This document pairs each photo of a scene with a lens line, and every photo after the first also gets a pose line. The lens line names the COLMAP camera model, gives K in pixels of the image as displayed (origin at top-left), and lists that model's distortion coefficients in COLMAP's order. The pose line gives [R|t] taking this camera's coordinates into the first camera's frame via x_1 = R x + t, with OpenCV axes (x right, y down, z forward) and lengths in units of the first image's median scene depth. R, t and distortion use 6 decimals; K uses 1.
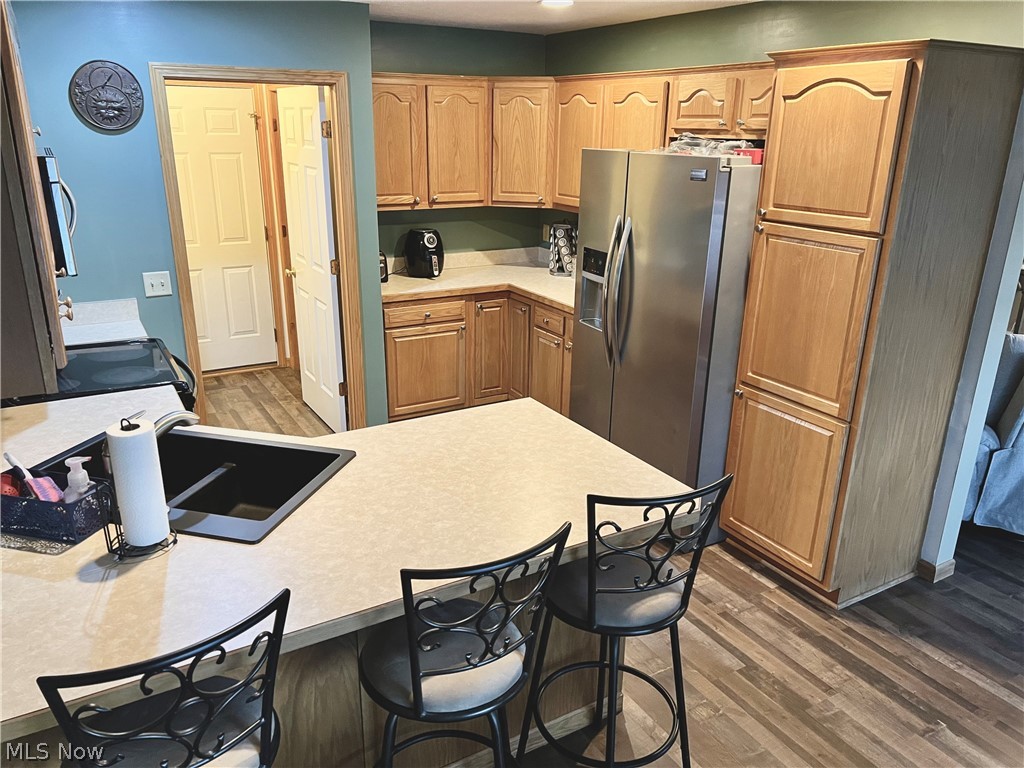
lens RADIAL K [[775.8, 0, 512.0], [0, 775.8, 384.0], [0, 0, 1]] dist [0.035322, -0.056377]
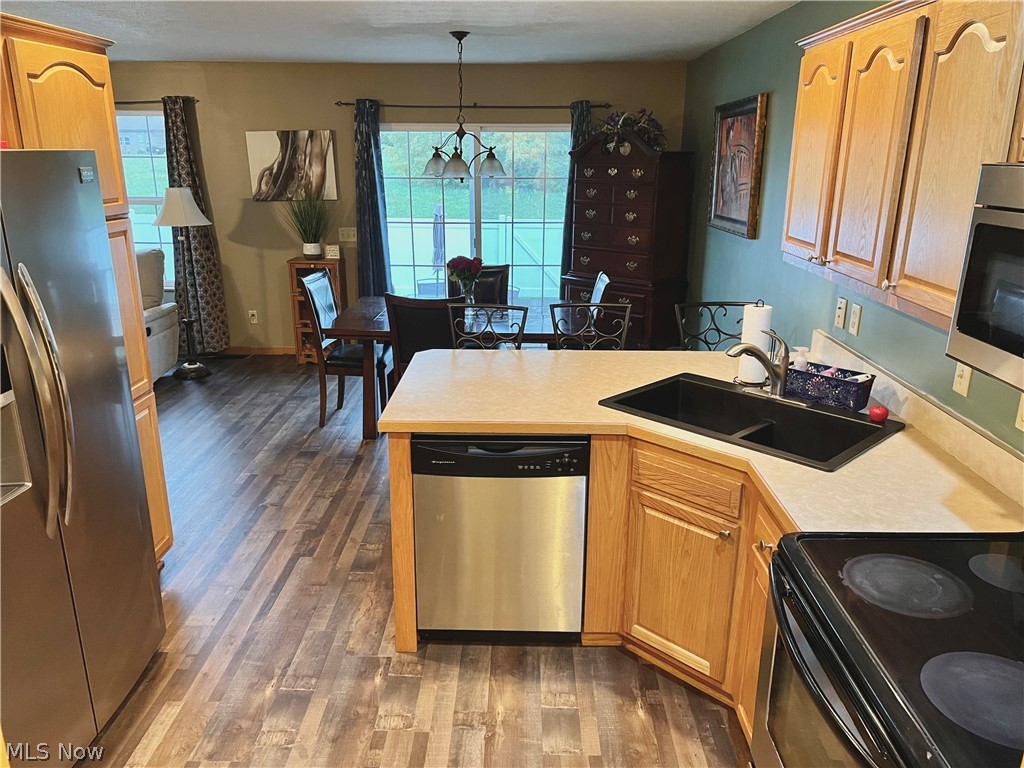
lens RADIAL K [[775.8, 0, 512.0], [0, 775.8, 384.0], [0, 0, 1]] dist [0.035322, -0.056377]
pose [[-0.859922, -0.164780, 0.483095, -0.540673], [0.143046, 0.830731, 0.537982, -0.484232], [-0.489971, 0.531728, -0.690793, 1.546789]]
